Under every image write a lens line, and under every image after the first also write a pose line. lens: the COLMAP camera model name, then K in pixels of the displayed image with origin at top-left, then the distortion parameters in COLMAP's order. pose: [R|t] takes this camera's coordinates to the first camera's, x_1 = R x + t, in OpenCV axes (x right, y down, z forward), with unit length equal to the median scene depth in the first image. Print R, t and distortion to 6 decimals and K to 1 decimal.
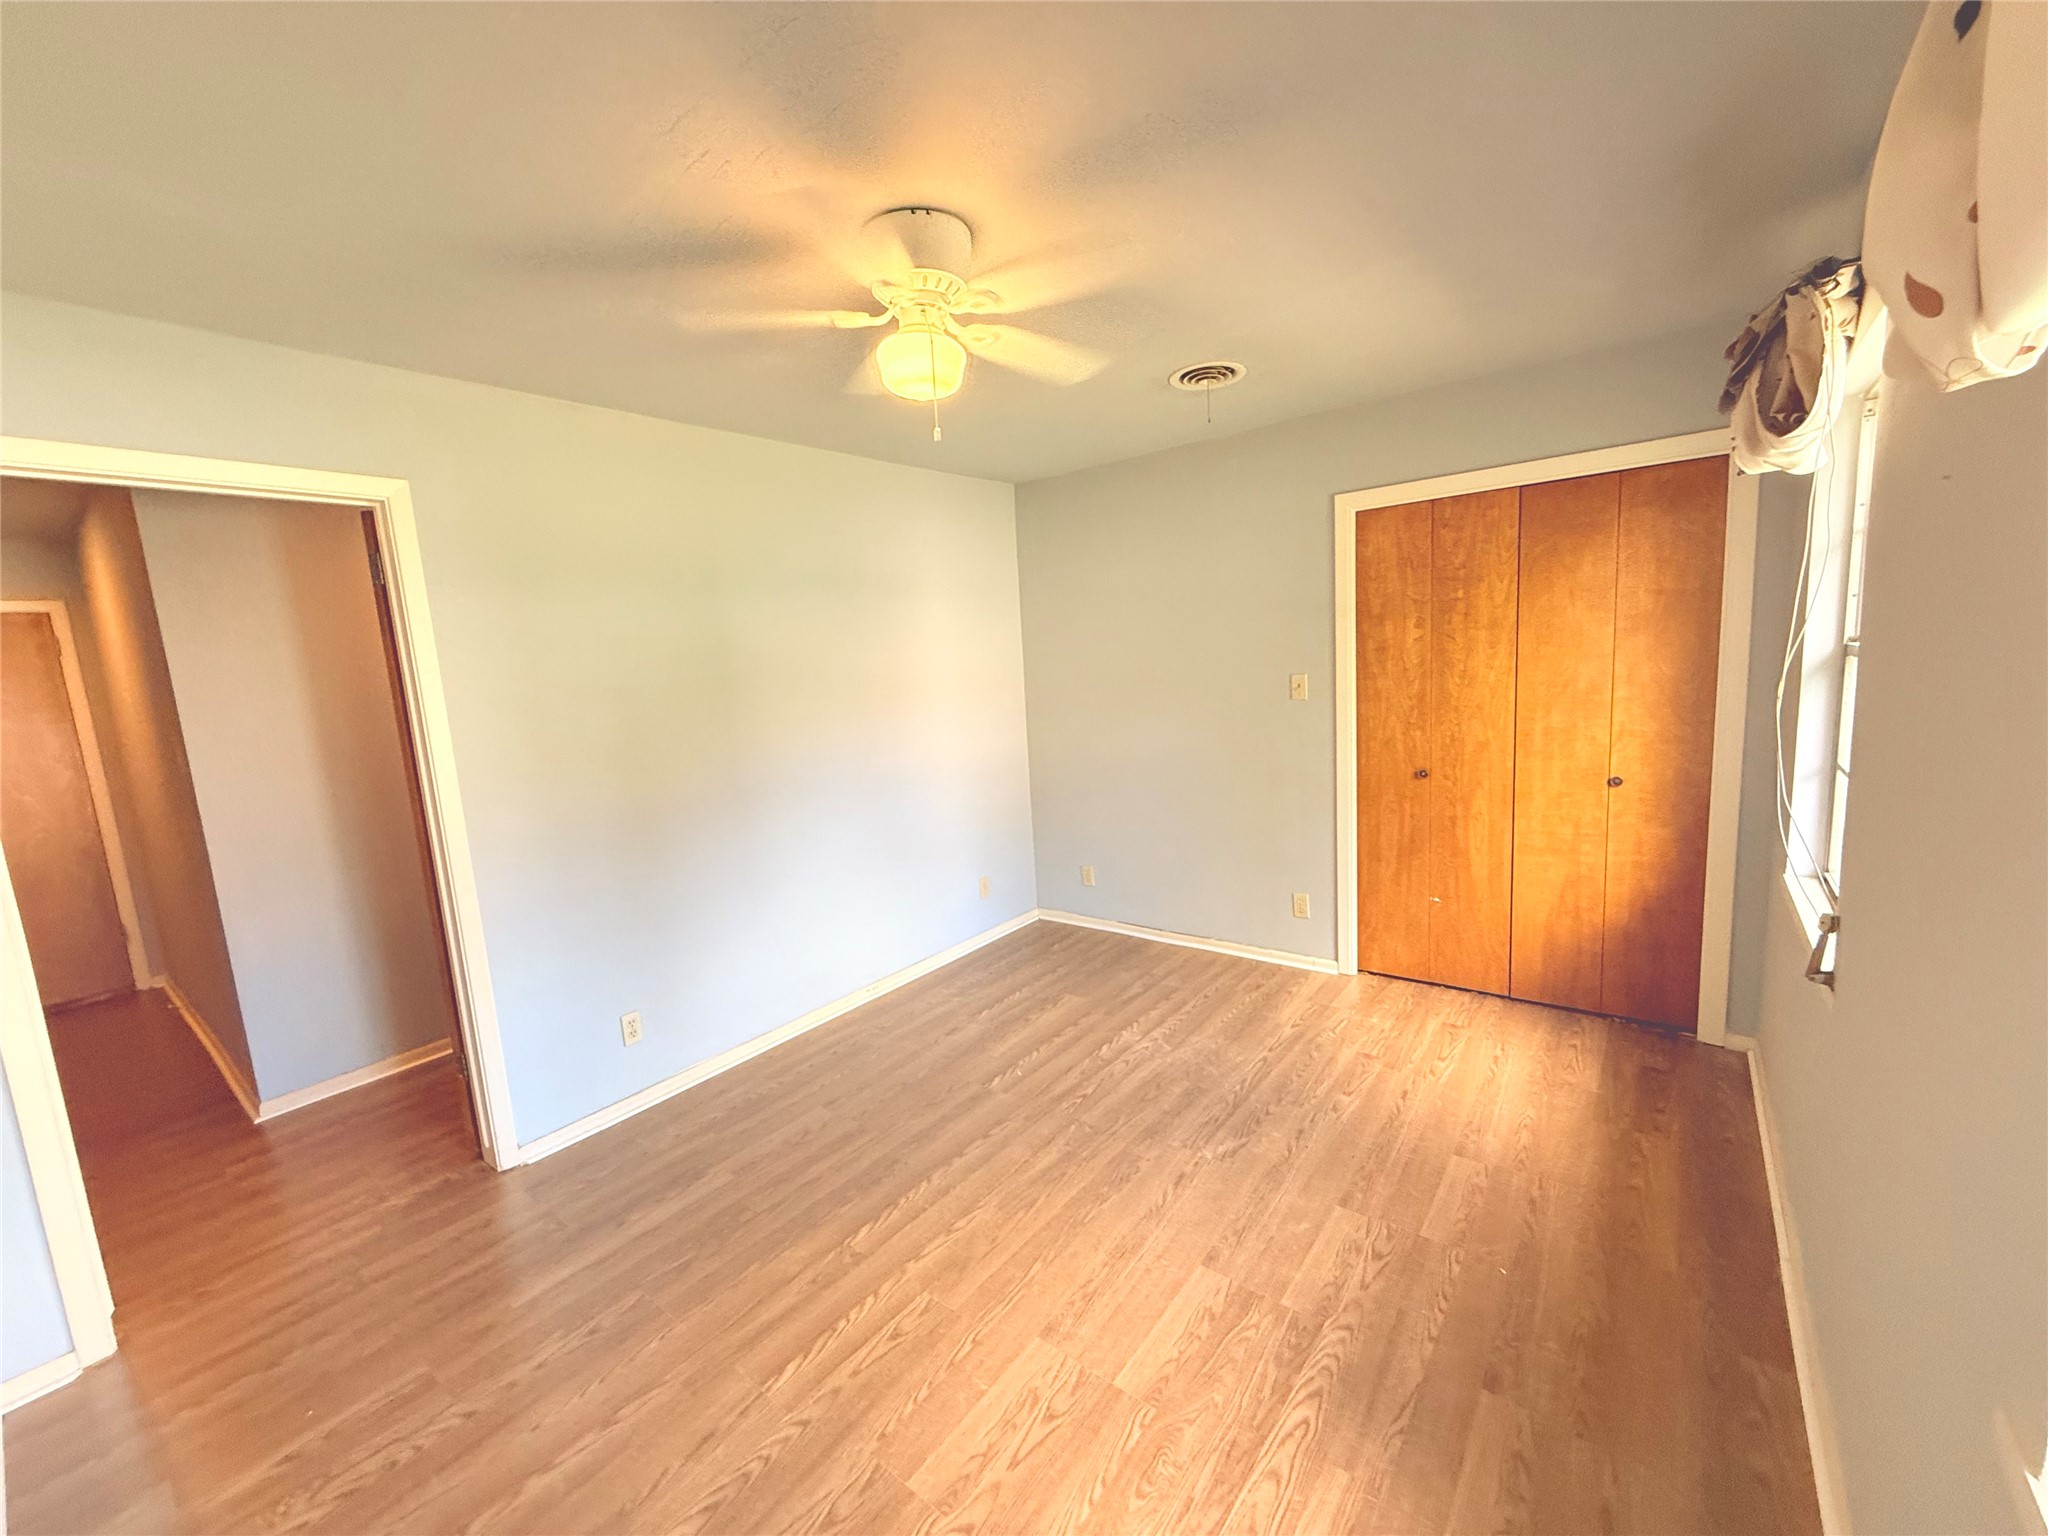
lens RADIAL K [[817.3, 0, 1023.3], [0, 817.3, 768.9], [0, 0, 1]] dist [-0.001041, -0.000105]
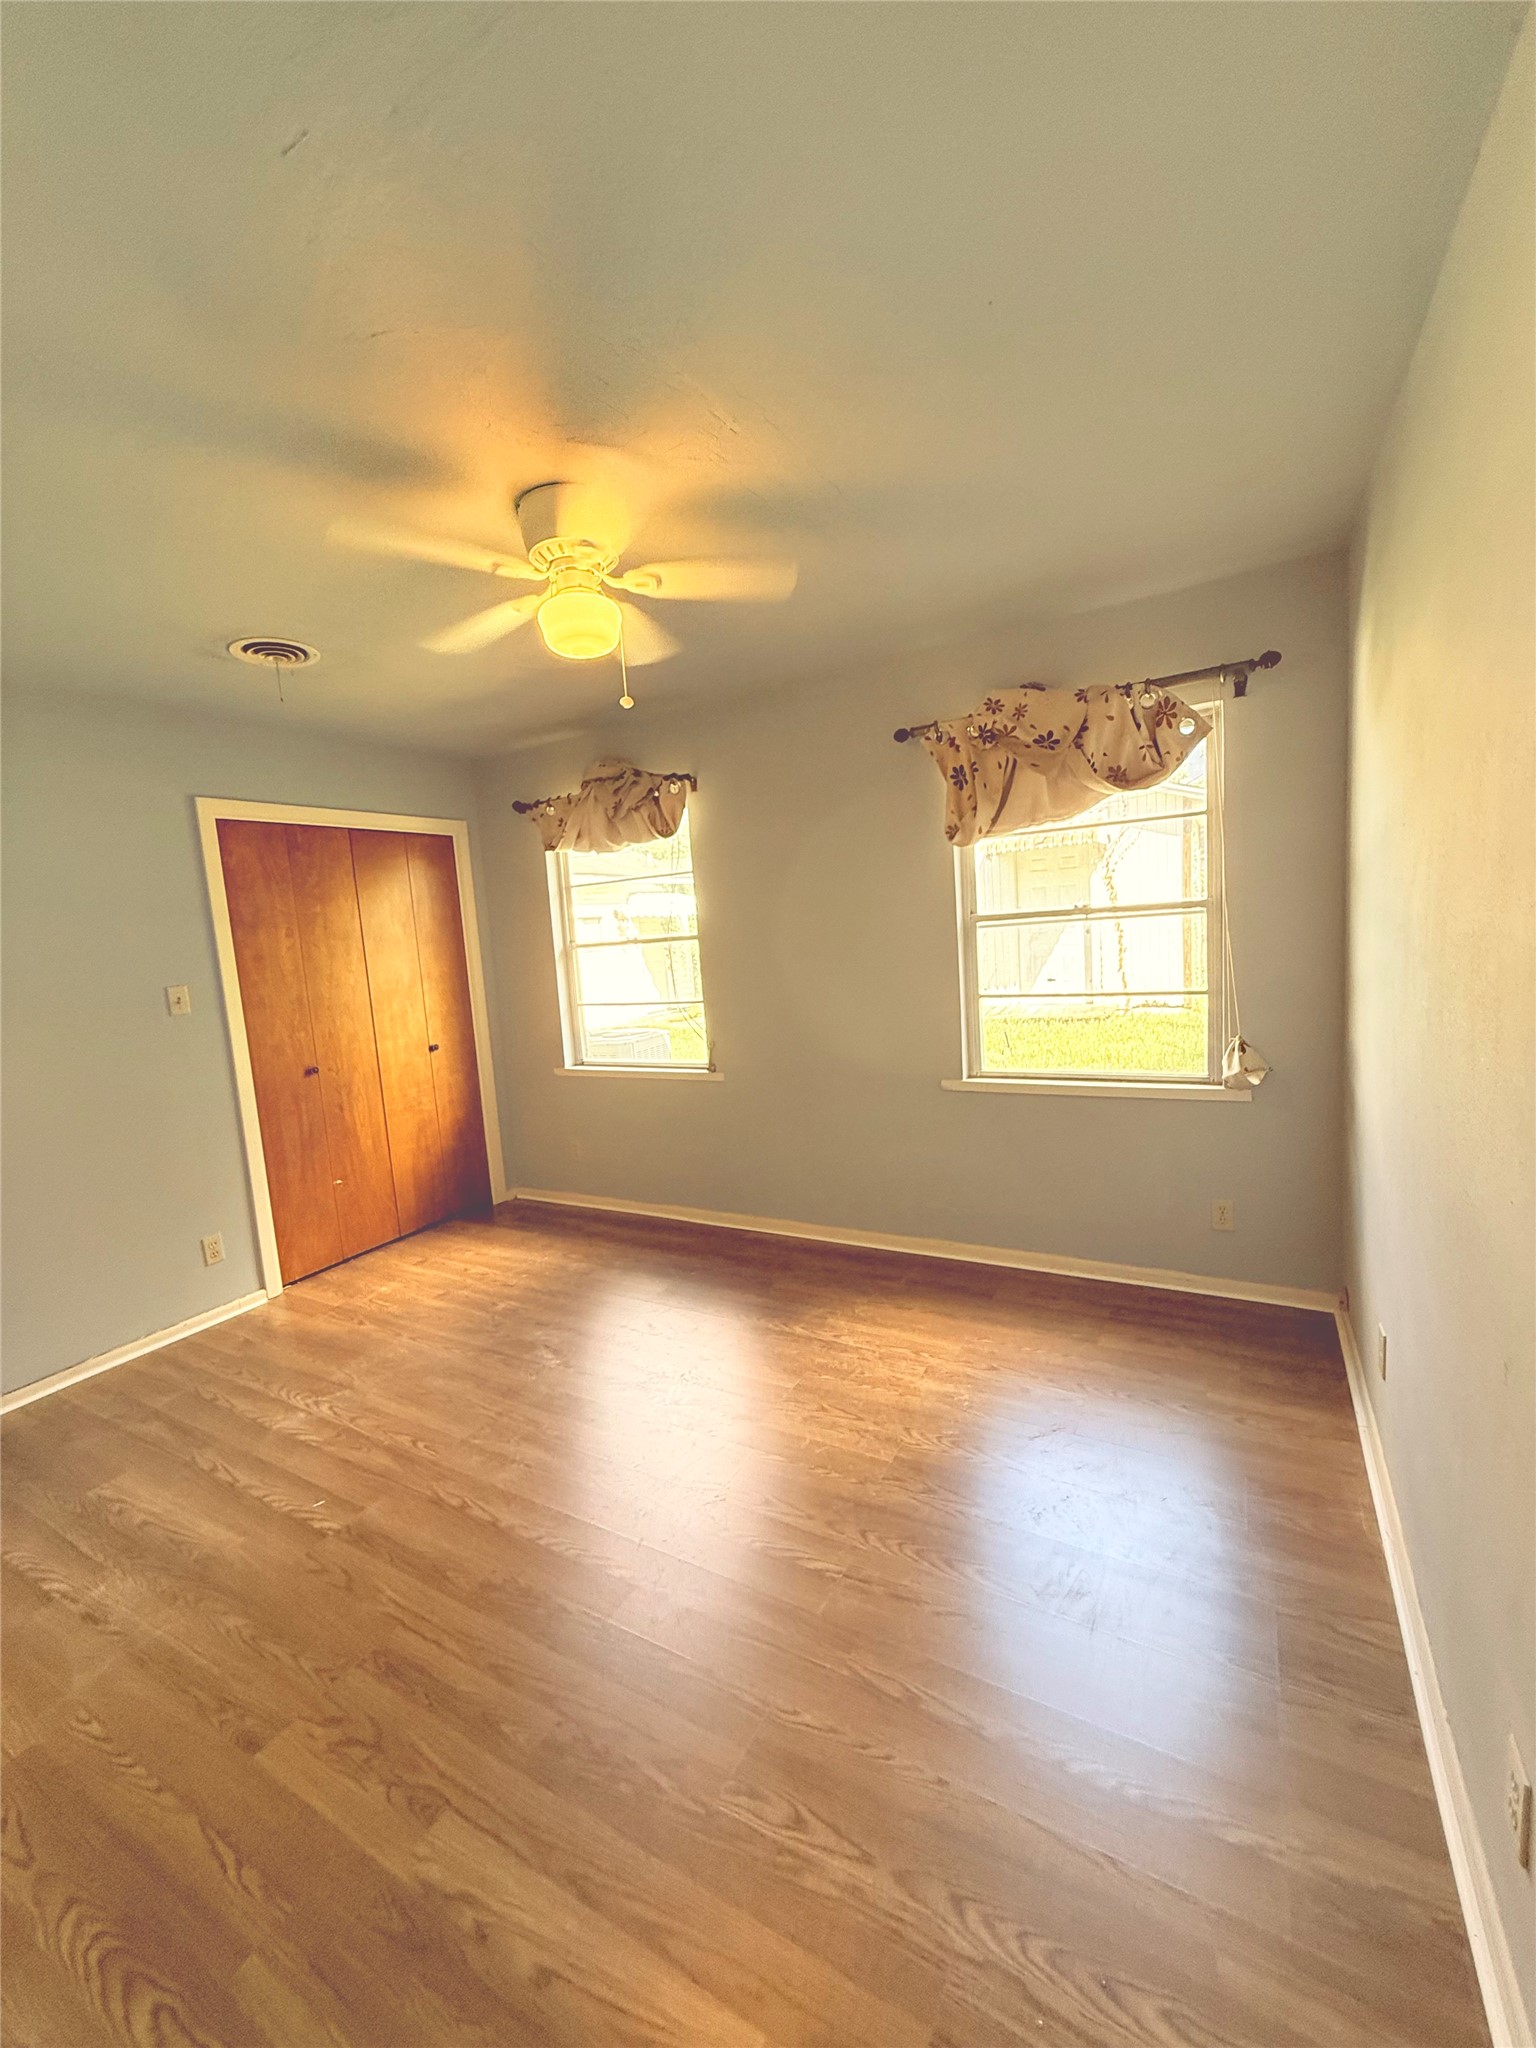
lens RADIAL K [[817.3, 0, 758.2], [0, 817.3, 1015.5], [0, 0, 1]] dist [-0.001041, -0.000105]
pose [[-0.138400, -0.034675, 0.989769, -0.690319], [0.215785, 0.974321, 0.064307, -0.007756], [-0.966583, 0.222478, -0.127364, 0.571971]]
